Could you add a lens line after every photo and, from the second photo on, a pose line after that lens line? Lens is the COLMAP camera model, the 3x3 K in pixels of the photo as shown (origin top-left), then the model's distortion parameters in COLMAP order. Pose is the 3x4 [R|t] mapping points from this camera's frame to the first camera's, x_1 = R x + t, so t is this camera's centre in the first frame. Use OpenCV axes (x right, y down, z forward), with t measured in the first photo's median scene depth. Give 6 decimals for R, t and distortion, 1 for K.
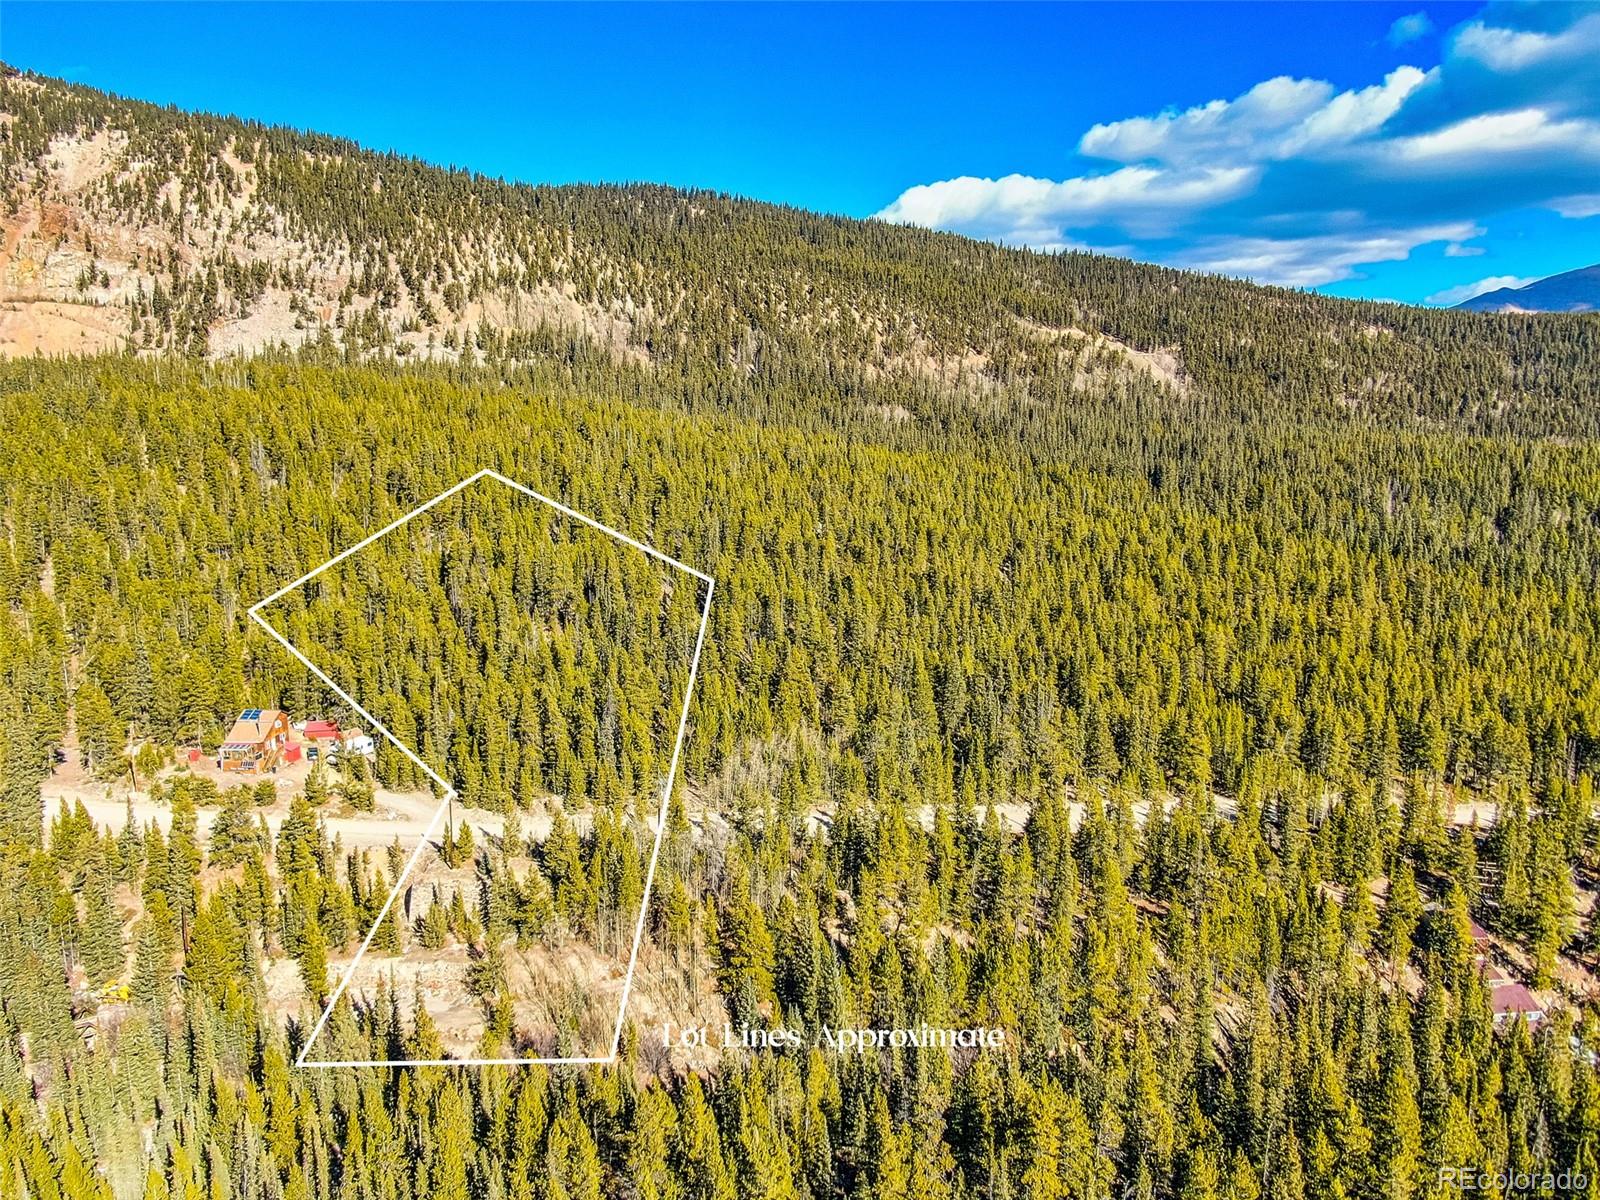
lens RADIAL K [[1145.2, 0, 805.3], [0, 1145.2, 603.0], [0, 0, 1]] dist [-0.013588, 0.035914]
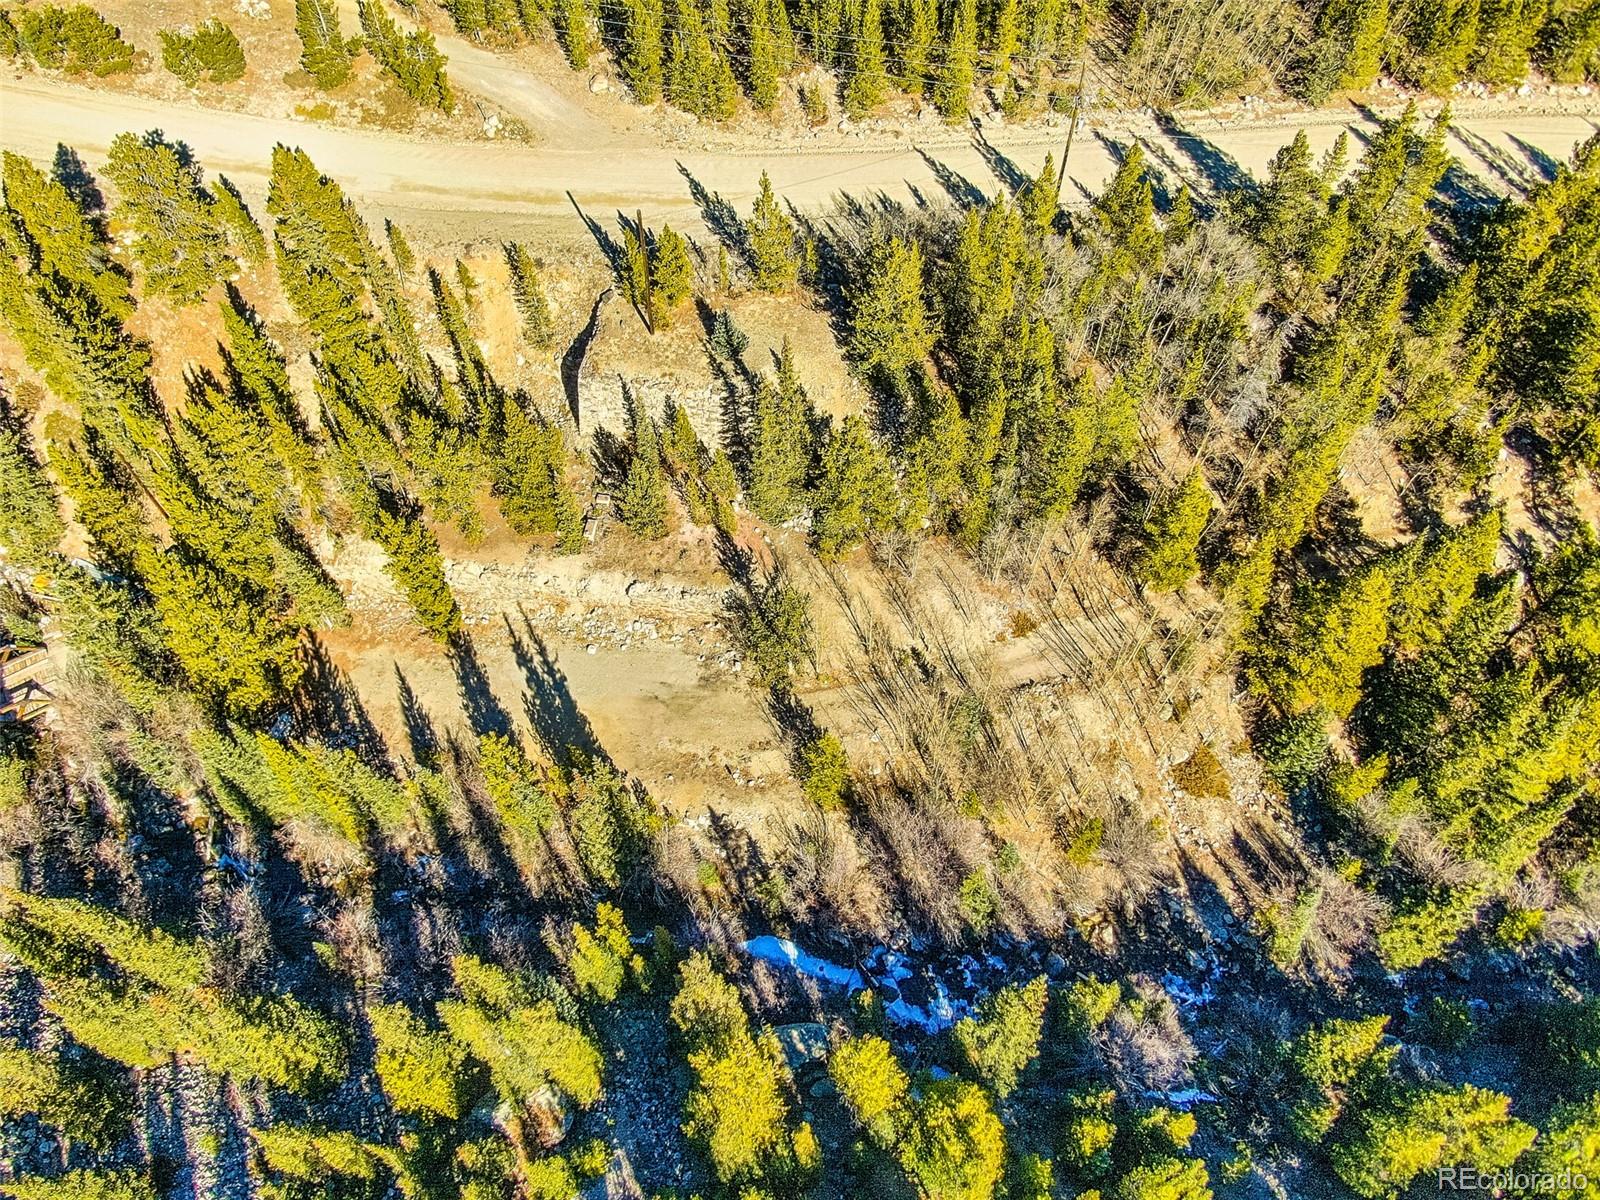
lens RADIAL K [[1145.2, 0, 791.7], [0, 1145.2, 607.9], [0, 0, 1]] dist [-0.013588, 0.035914]
pose [[0.994954, 0.082205, -0.057531, -0.046625], [-0.011444, 0.662608, 0.748879, -0.009357], [0.099682, -0.744441, 0.660205, 0.132064]]
